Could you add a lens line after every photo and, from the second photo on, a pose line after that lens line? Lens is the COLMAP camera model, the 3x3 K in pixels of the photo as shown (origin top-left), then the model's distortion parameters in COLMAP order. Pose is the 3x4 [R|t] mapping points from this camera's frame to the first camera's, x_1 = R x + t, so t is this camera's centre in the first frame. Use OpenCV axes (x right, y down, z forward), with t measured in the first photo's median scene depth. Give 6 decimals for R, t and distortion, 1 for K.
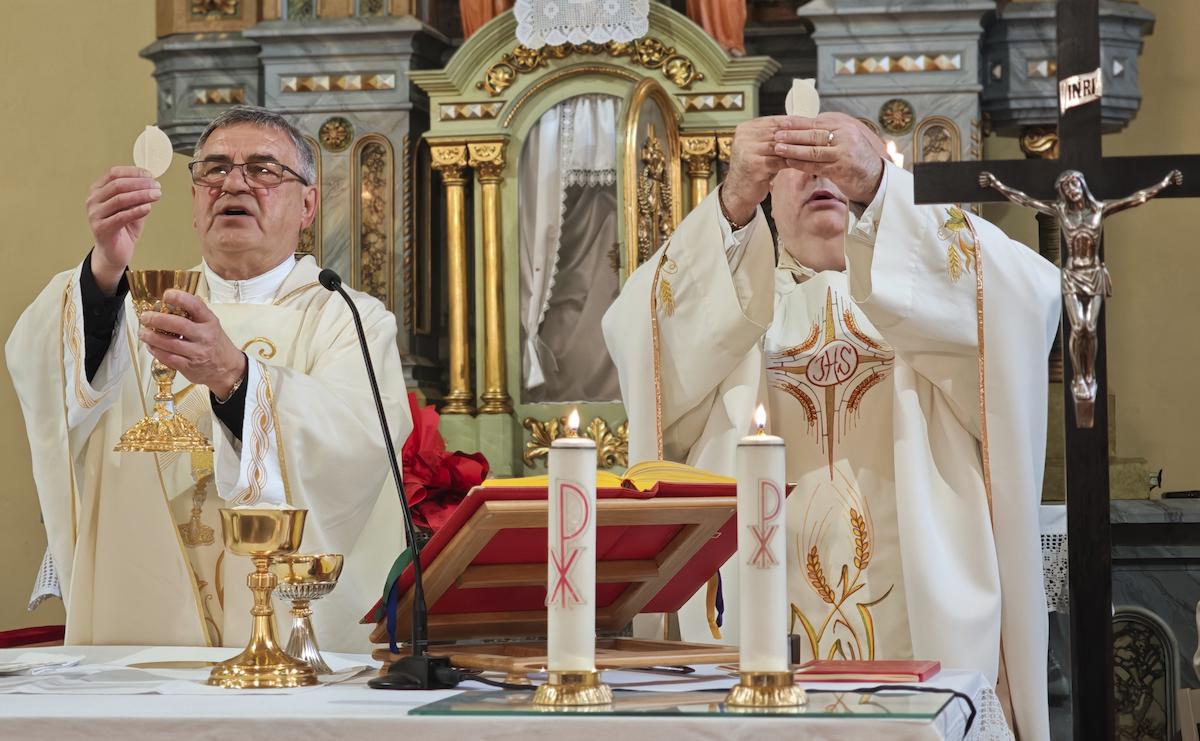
lens RADIAL K [[2941.7, 0, 539.3], [0, 2941.7, 354.4], [0, 0, 1]] dist [0.103248, 0.000000]
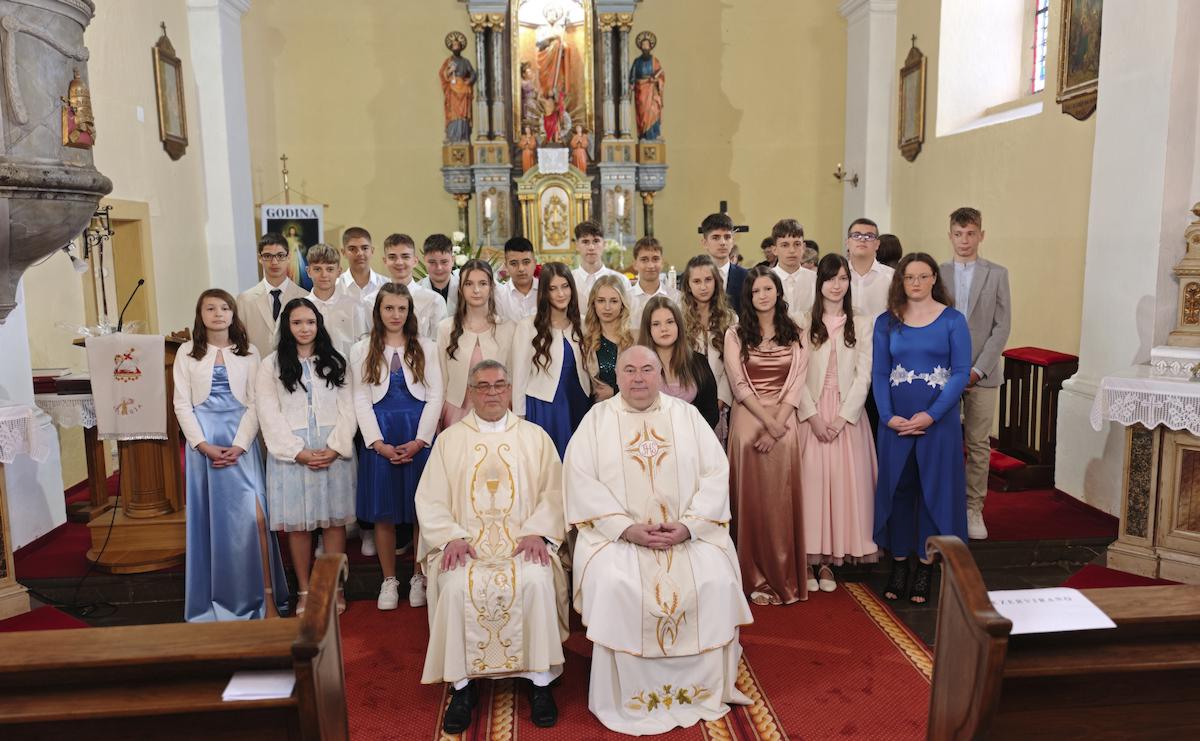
lens RADIAL K [[908.8, 0, 612.3], [0, 908.8, 375.1], [0, 0, 1]] dist [0.031712, -0.019112]
pose [[0.965870, -0.048069, 0.254527, -0.270303], [0.001445, 0.983614, 0.180281, -0.051009], [-0.259022, -0.173761, 0.950113, -0.418085]]
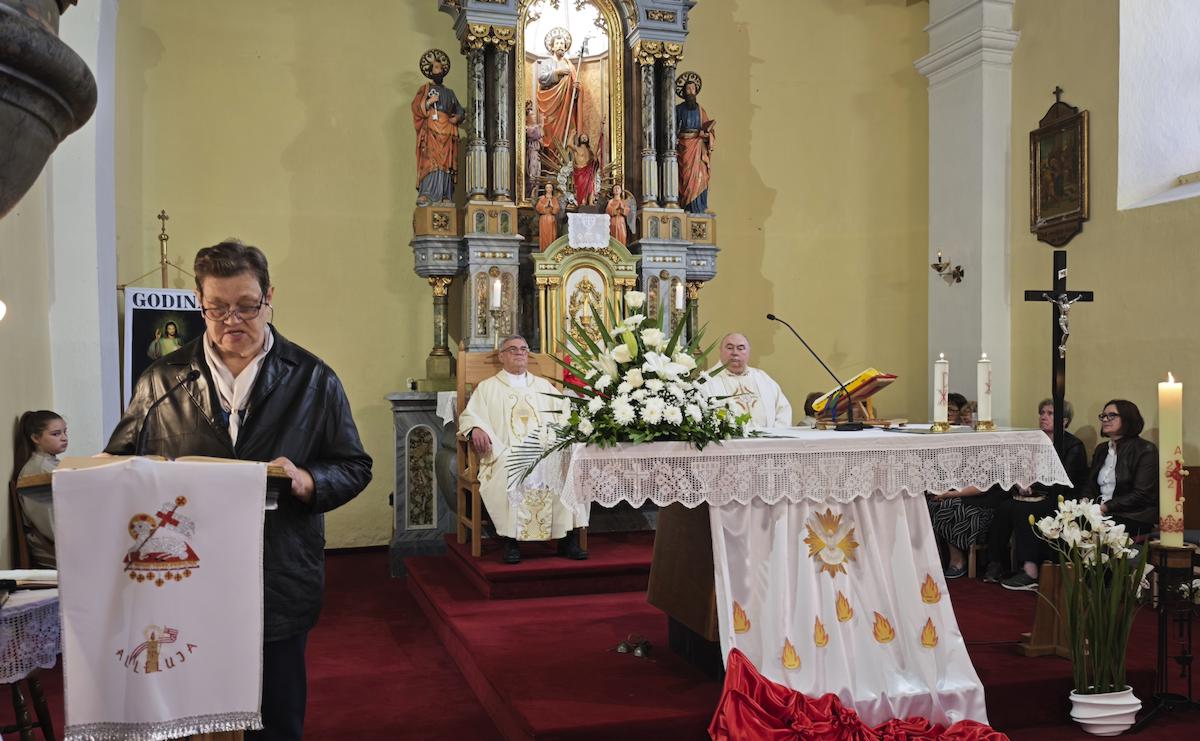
lens RADIAL K [[967.3, 0, 578.2], [0, 967.3, 423.3], [0, 0, 1]] dist [0.011767, -0.029679]
pose [[0.891772, -0.021202, 0.451989, -0.473842], [-0.010848, 0.997613, 0.068199, 0.014150], [-0.452356, -0.065721, 0.889413, 0.051363]]
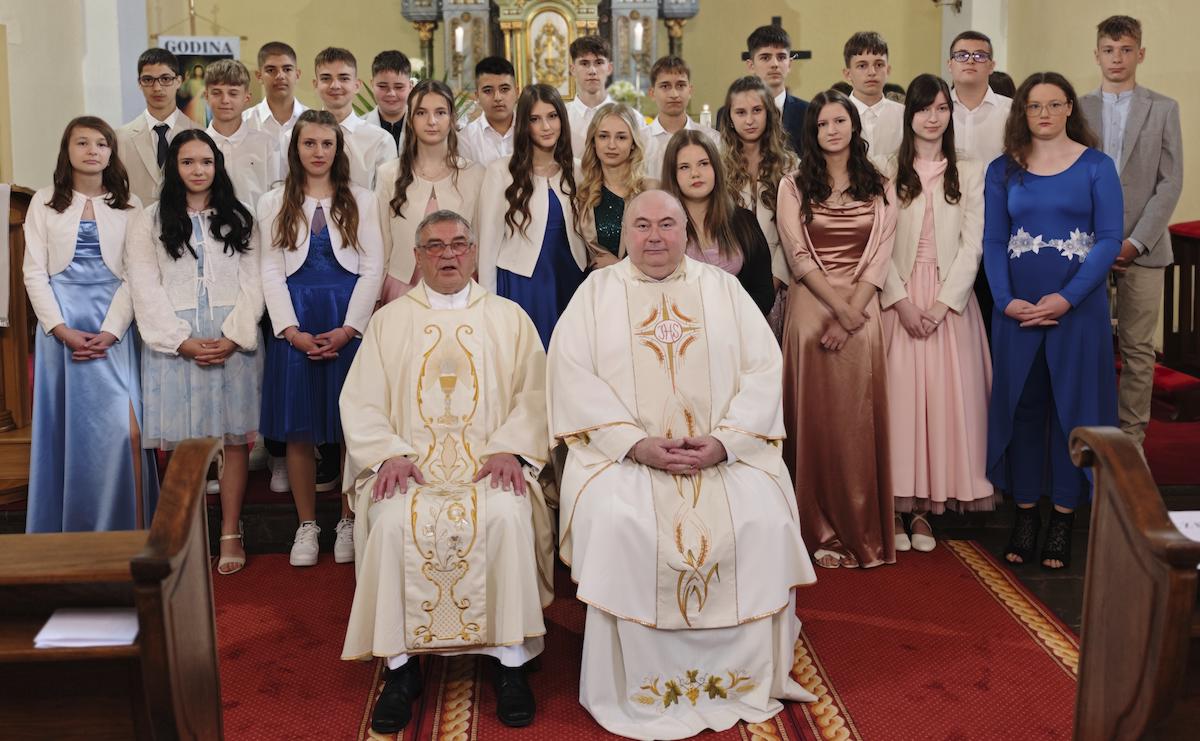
lens RADIAL K [[1219.0, 0, 594.9], [0, 1219.0, 230.9], [0, 0, 1]] dist [0.028543, 0.000000]
pose [[0.973096, -0.028640, 0.228612, -0.259815], [-0.001981, 0.991167, 0.132604, -0.020040], [-0.230390, -0.129489, 0.964444, -0.400146]]
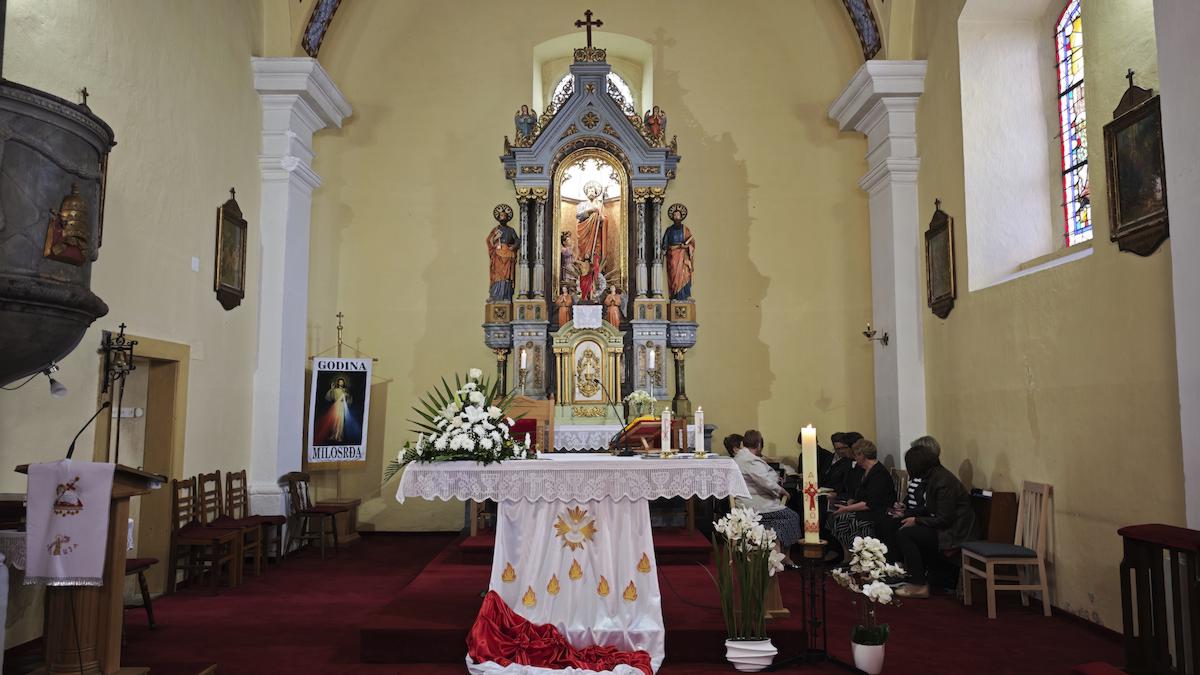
lens RADIAL K [[785.6, 0, 598.5], [0, 785.6, 342.0], [0, 0, 1]] dist [0.038575, -0.033701]
pose [[0.982536, 0.021824, 0.184790, -0.200622], [-0.010967, 0.998164, -0.059570, -0.007393], [-0.185751, 0.056503, 0.980971, -0.245414]]
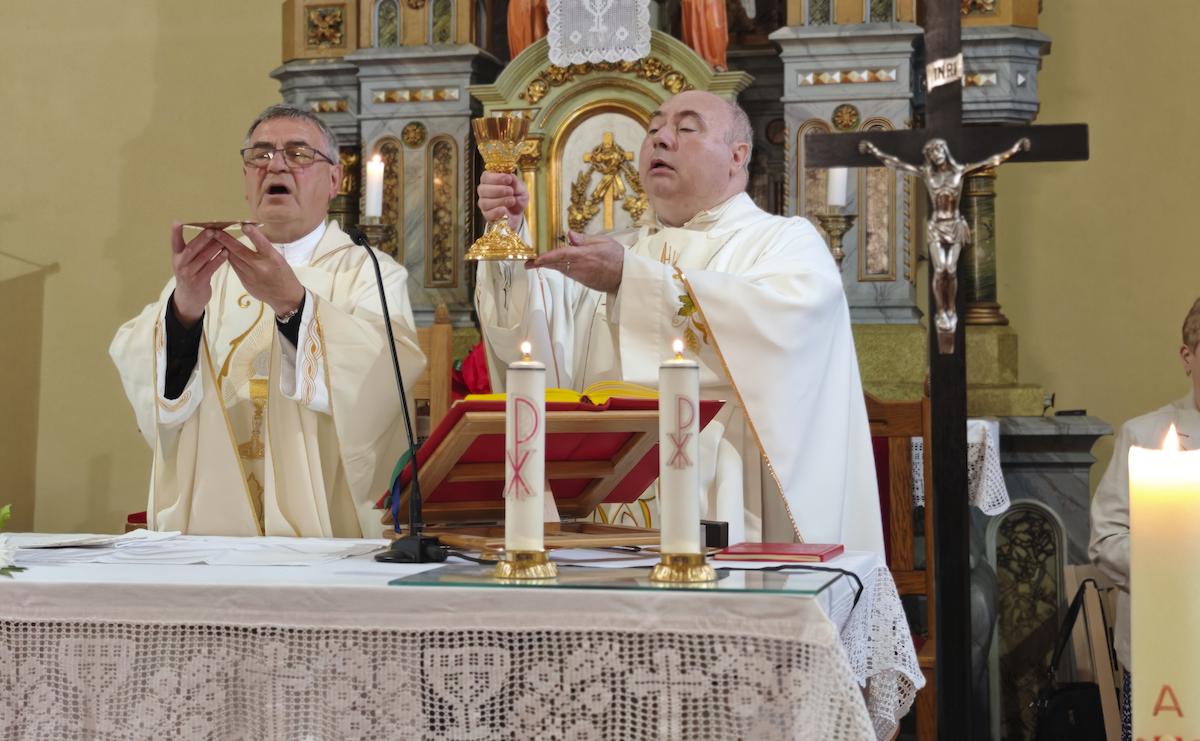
lens RADIAL K [[2135.7, 0, 454.3], [0, 2135.7, 334.7], [0, 0, 1]] dist [0.076682, 0.000000]
pose [[0.996857, 0.003179, -0.079154, 0.025587], [-0.002257, 0.999928, 0.011746, 0.003404], [0.079185, -0.011531, 0.996793, 0.053745]]
